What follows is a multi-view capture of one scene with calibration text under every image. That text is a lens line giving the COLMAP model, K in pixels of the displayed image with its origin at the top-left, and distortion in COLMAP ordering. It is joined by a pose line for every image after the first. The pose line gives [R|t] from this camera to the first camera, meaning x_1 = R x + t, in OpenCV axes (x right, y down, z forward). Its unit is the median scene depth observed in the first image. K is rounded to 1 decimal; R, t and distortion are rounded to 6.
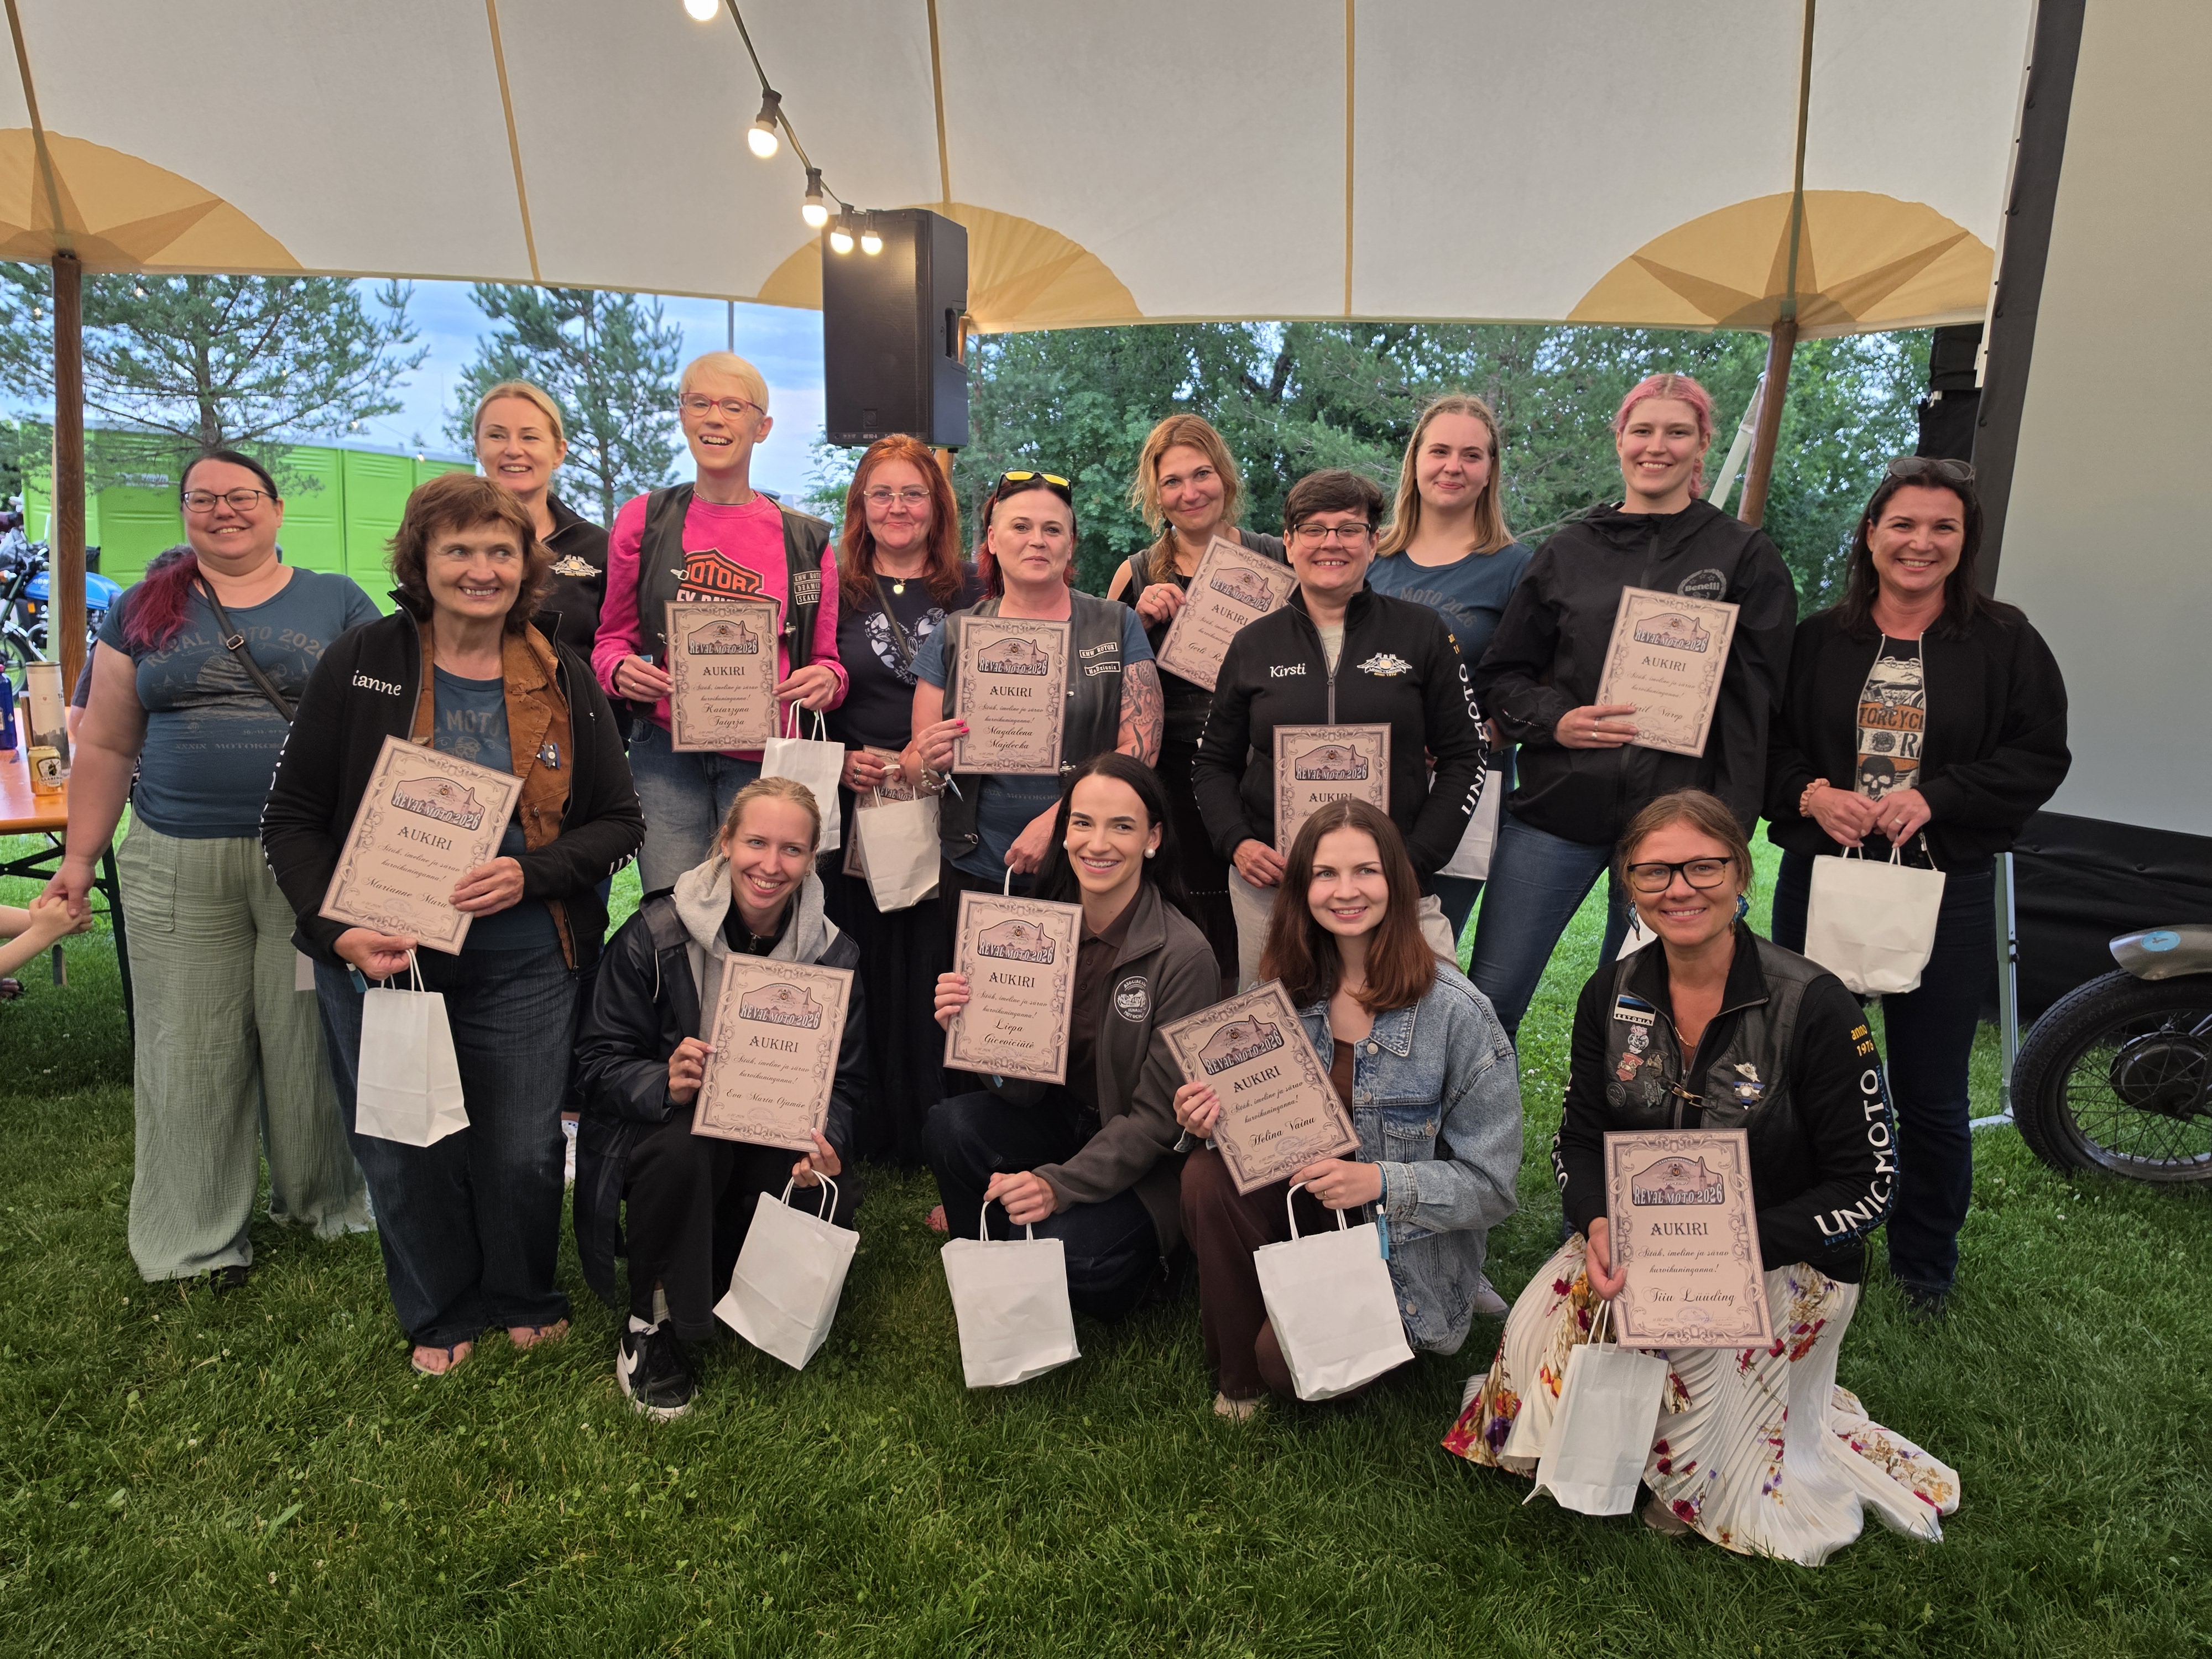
lens RADIAL K [[1477.1, 0, 1106.0], [0, 1477.1, 829.5], [0, 0, 1]] dist [0.005274, -0.001929]
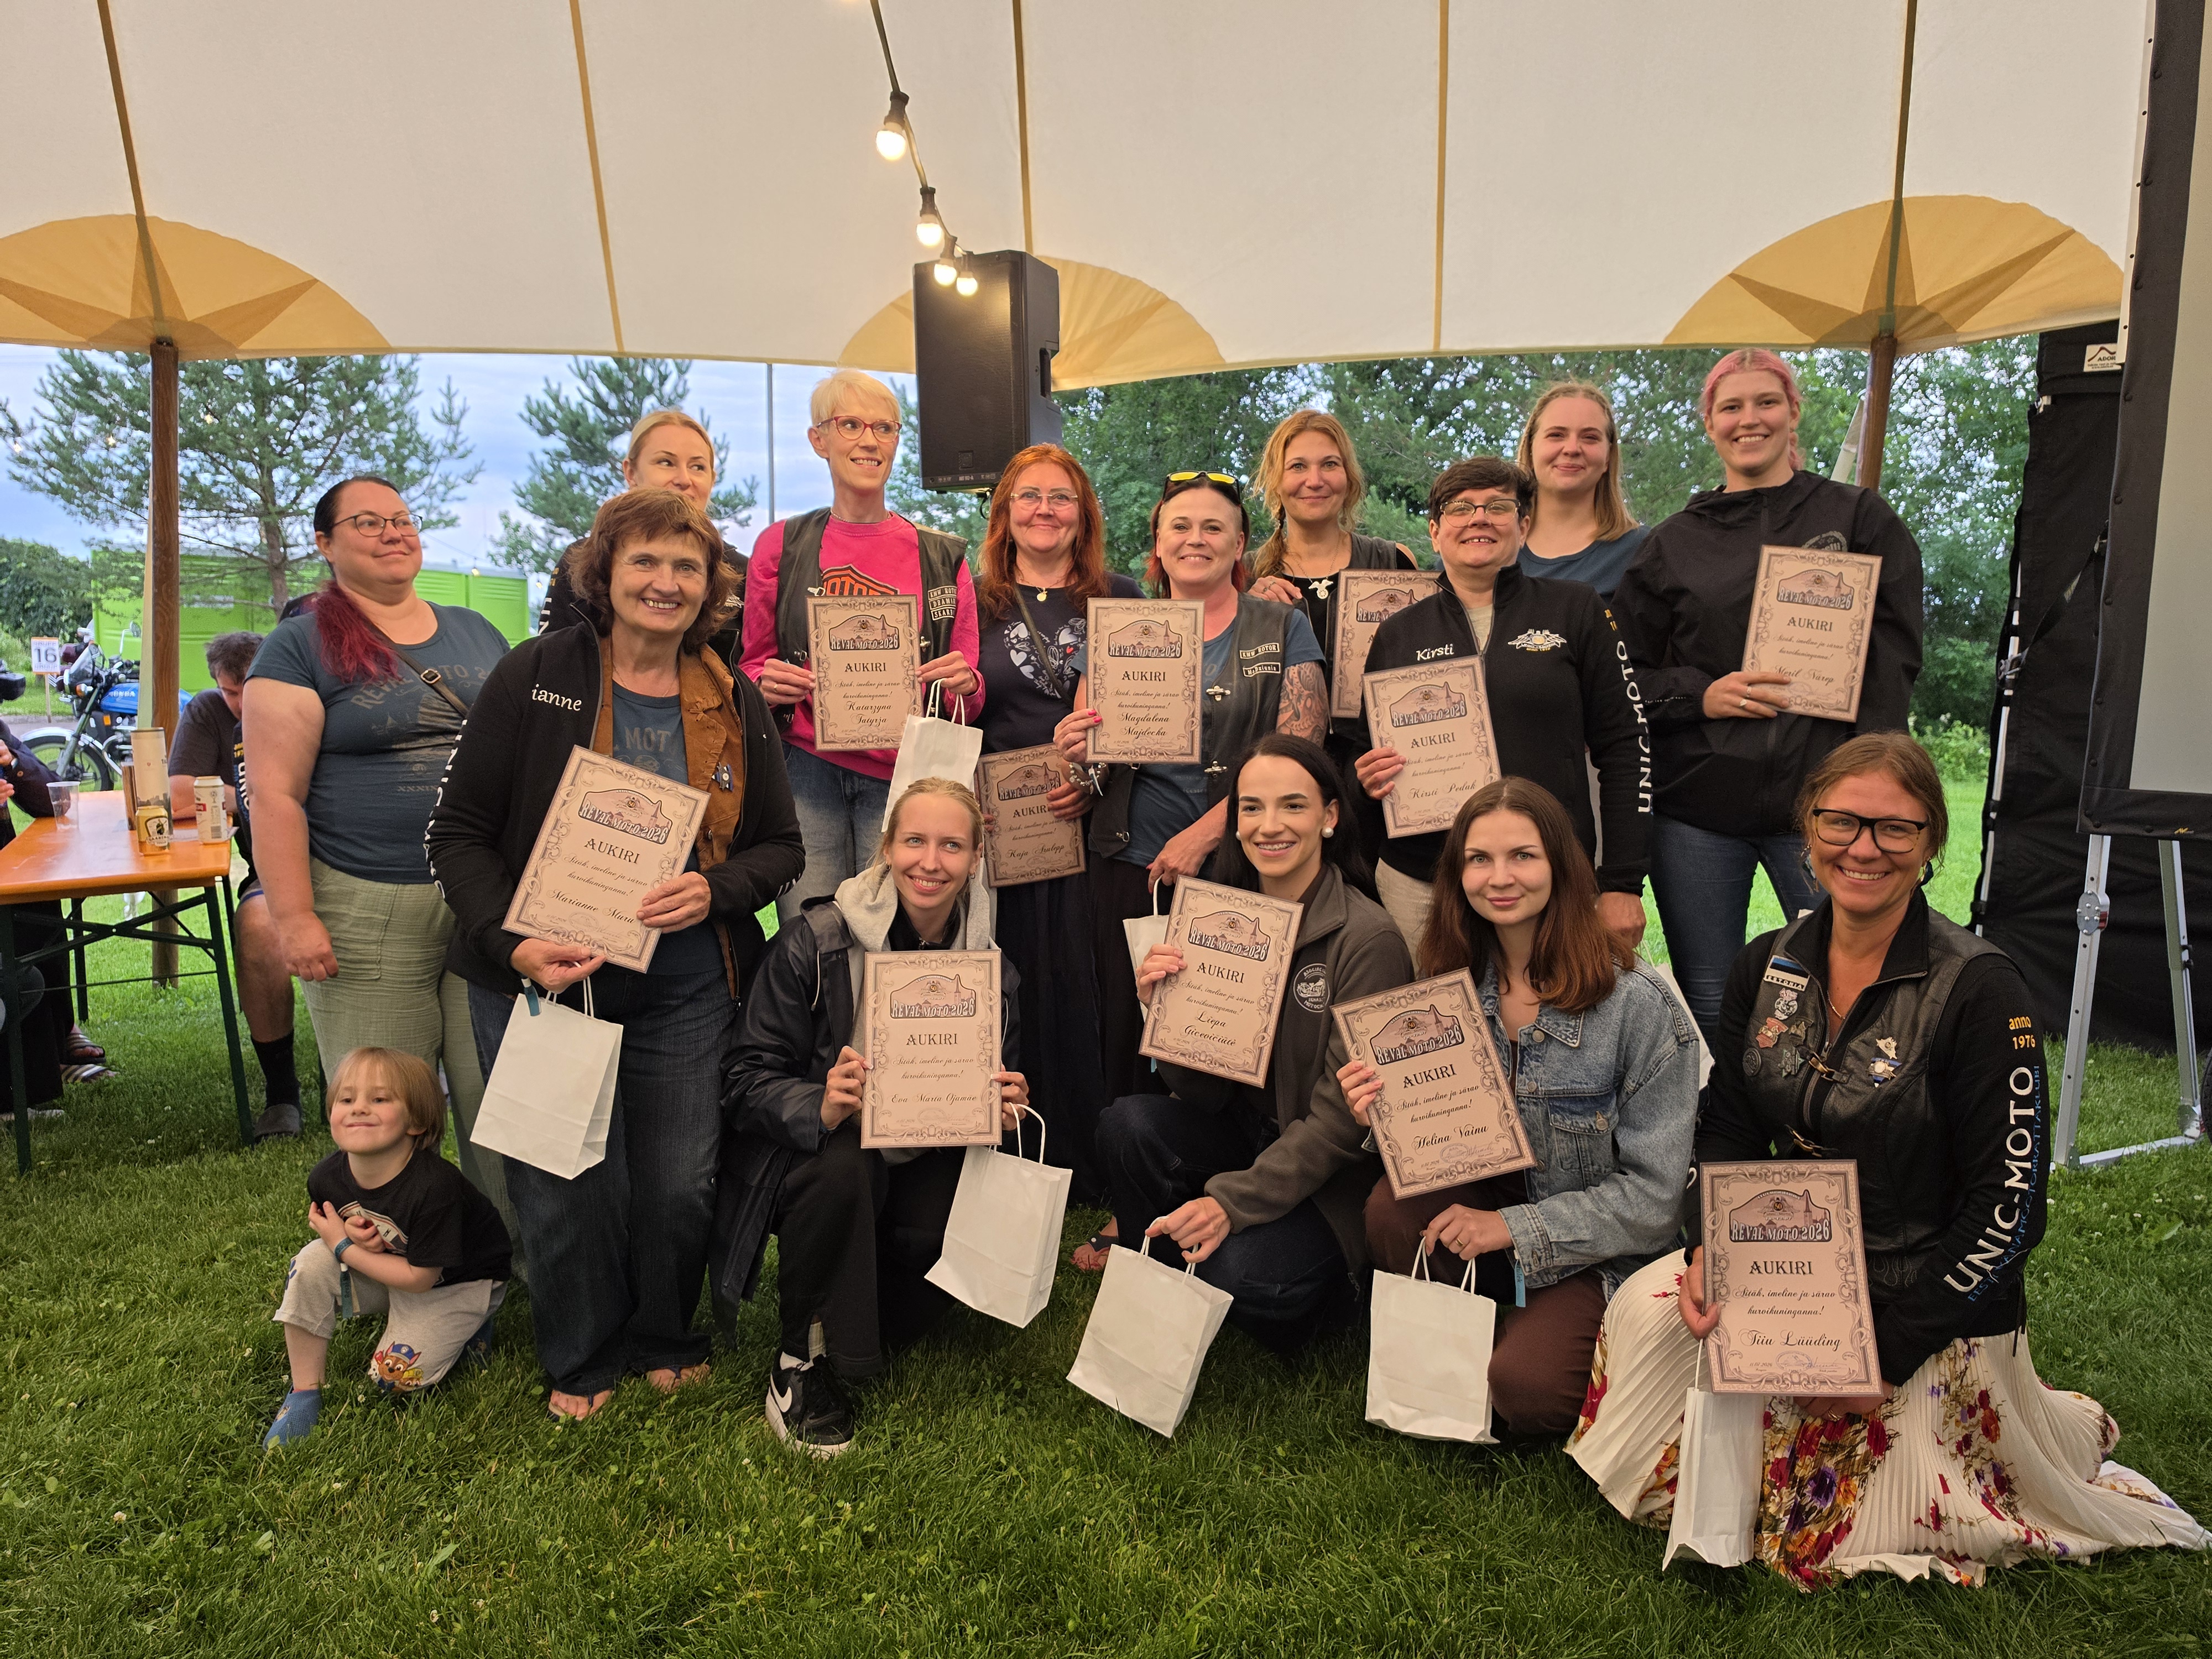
lens RADIAL K [[1508.0, 0, 1106.0], [0, 1508.0, 829.5], [0, 0, 1]] dist [0.003398, -0.001609]
pose [[0.998808, -0.035801, -0.033181, -0.072565], [0.033469, 0.997099, -0.068363, 0.071022], [0.035533, 0.067171, 0.997109, 0.030552]]
